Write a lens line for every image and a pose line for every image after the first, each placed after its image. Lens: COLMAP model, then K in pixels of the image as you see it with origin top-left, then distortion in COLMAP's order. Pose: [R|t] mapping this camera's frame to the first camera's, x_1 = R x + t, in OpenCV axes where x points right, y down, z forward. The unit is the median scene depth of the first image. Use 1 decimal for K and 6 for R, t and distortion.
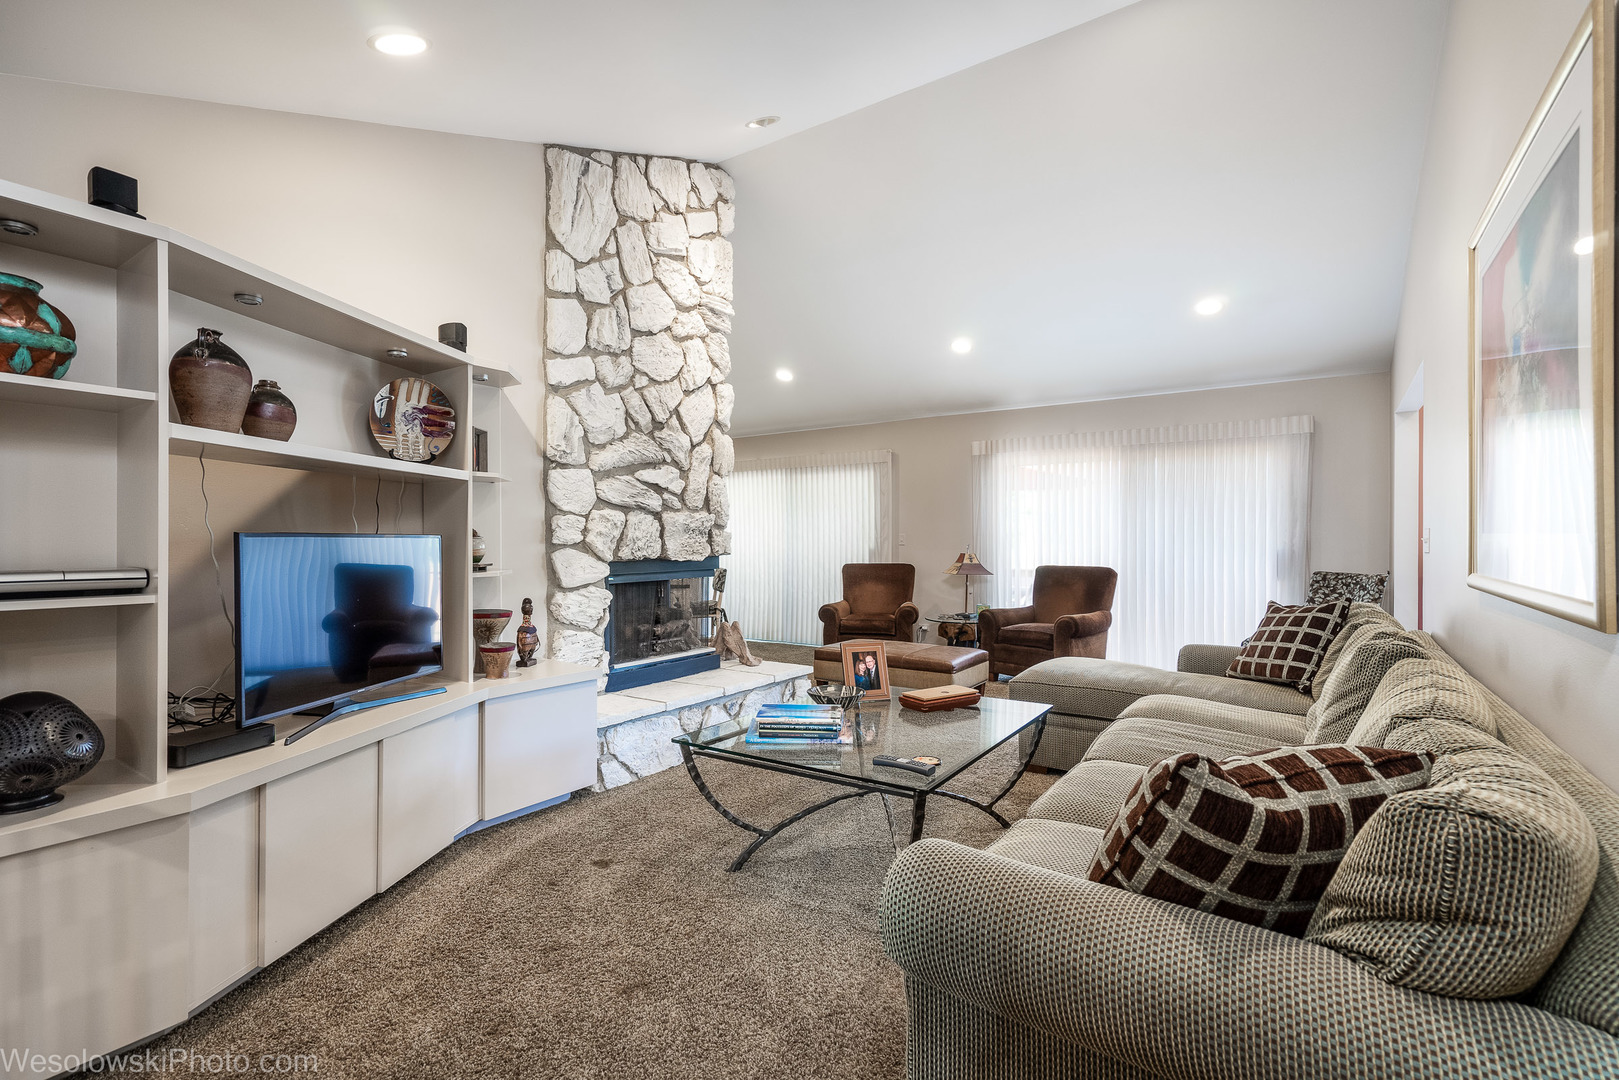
lens RADIAL K [[738.1, 0, 816.3], [0, 738.1, 544.0], [0, 0, 1]] dist [-0.005495, 0.011208]
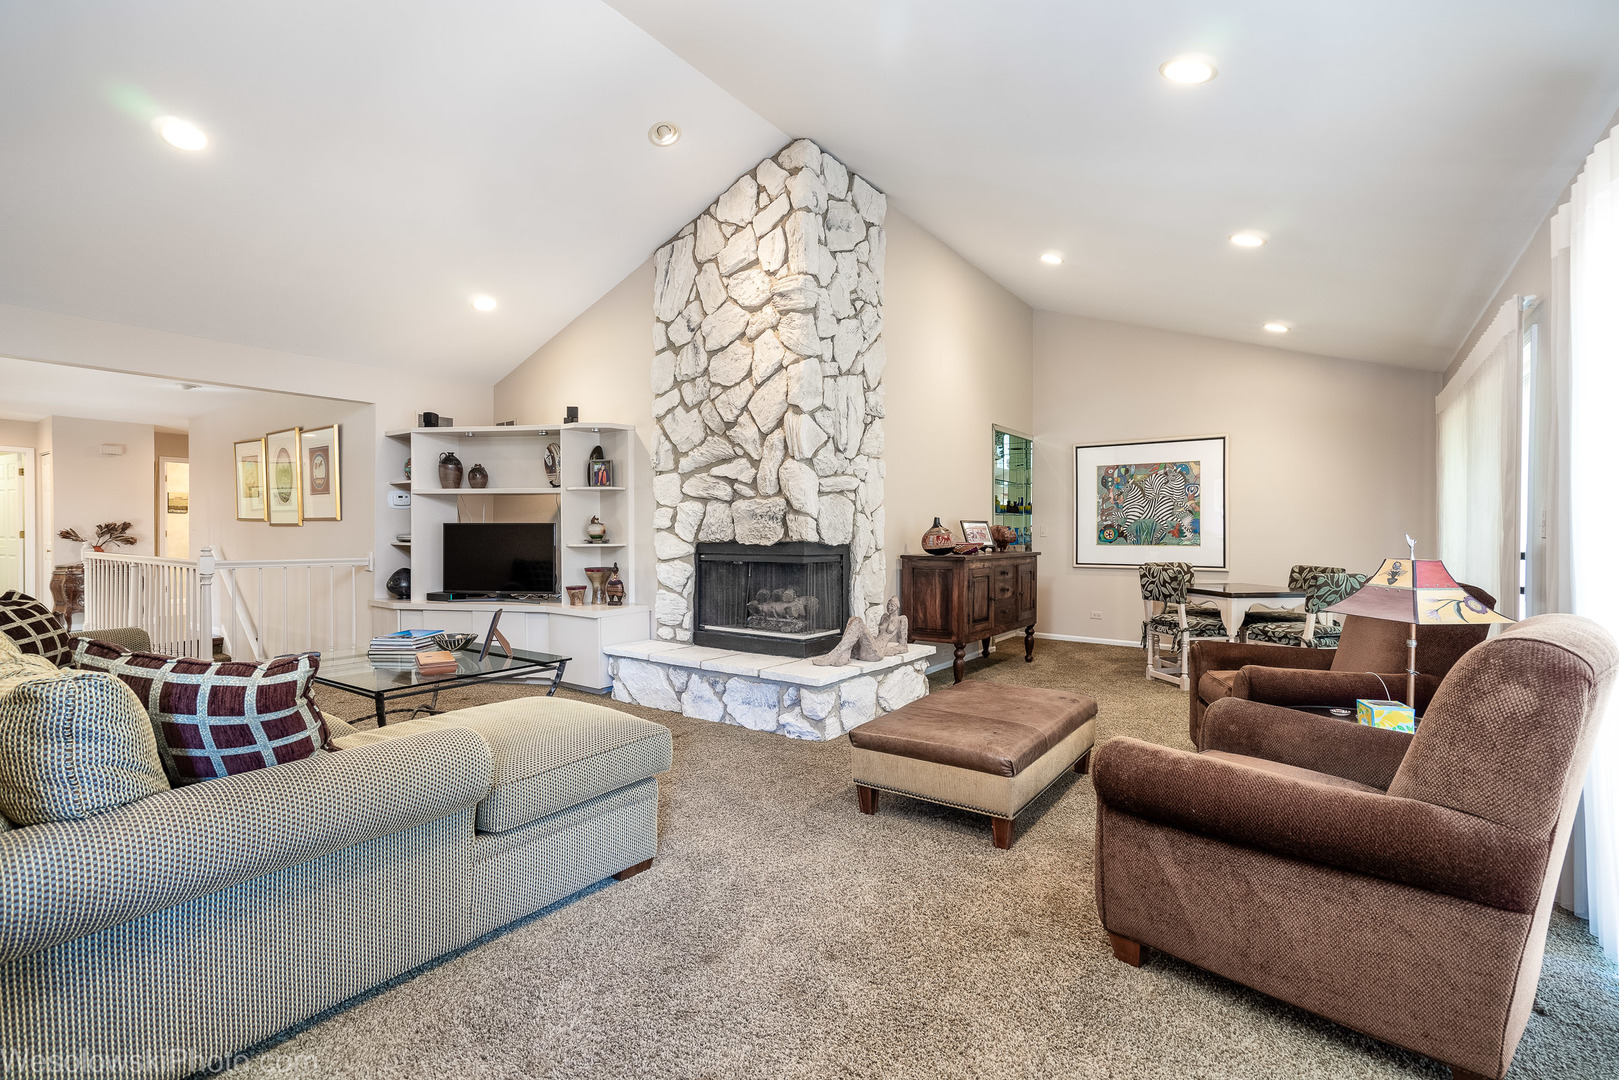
lens RADIAL K [[738.1, 0, 808.9], [0, 738.1, 535.9], [0, 0, 1]] dist [-0.005495, 0.011208]
pose [[-0.026192, 0.011568, -0.999590, 0.932592], [-0.005115, 0.999918, 0.011706, -0.003091], [0.999644, 0.005420, -0.026131, 1.158025]]
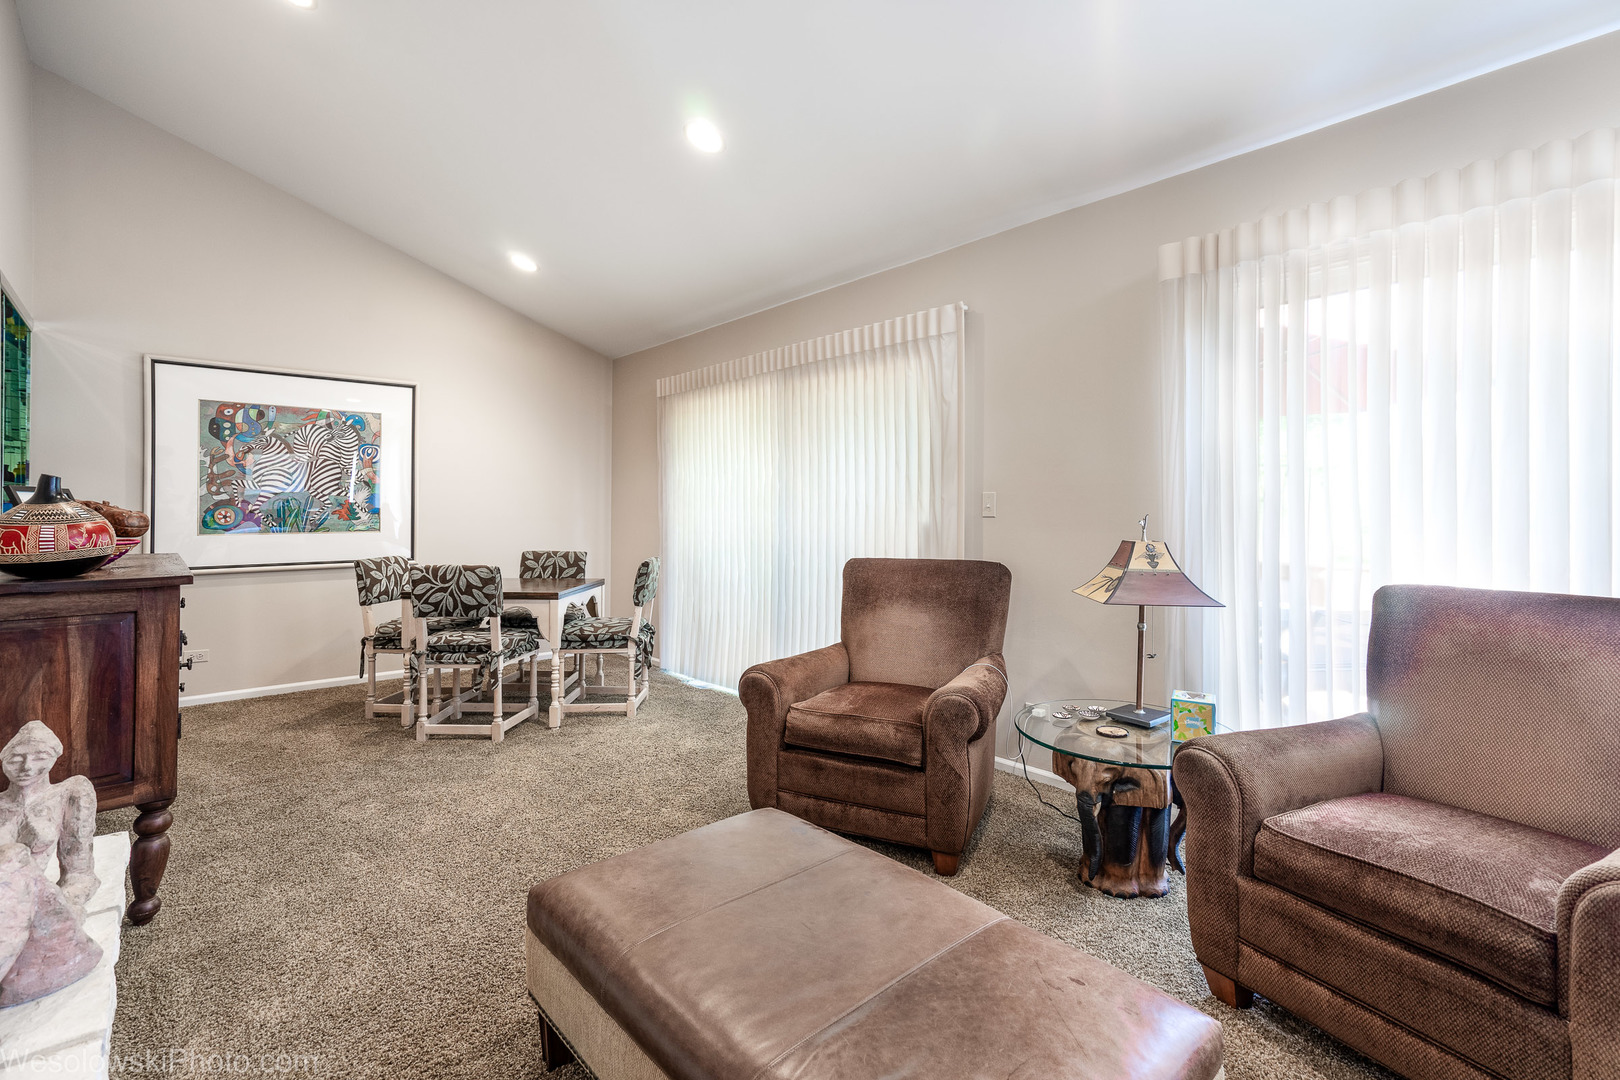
lens RADIAL K [[738.5, 0, 820.6], [0, 738.5, 504.1], [0, 0, 1]] dist [-0.005495, 0.011208]
pose [[0.972290, 0.002840, -0.233763, 0.220641], [-0.005467, 0.999929, -0.010591, -0.001376], [0.233716, 0.011576, 0.972236, 0.997210]]
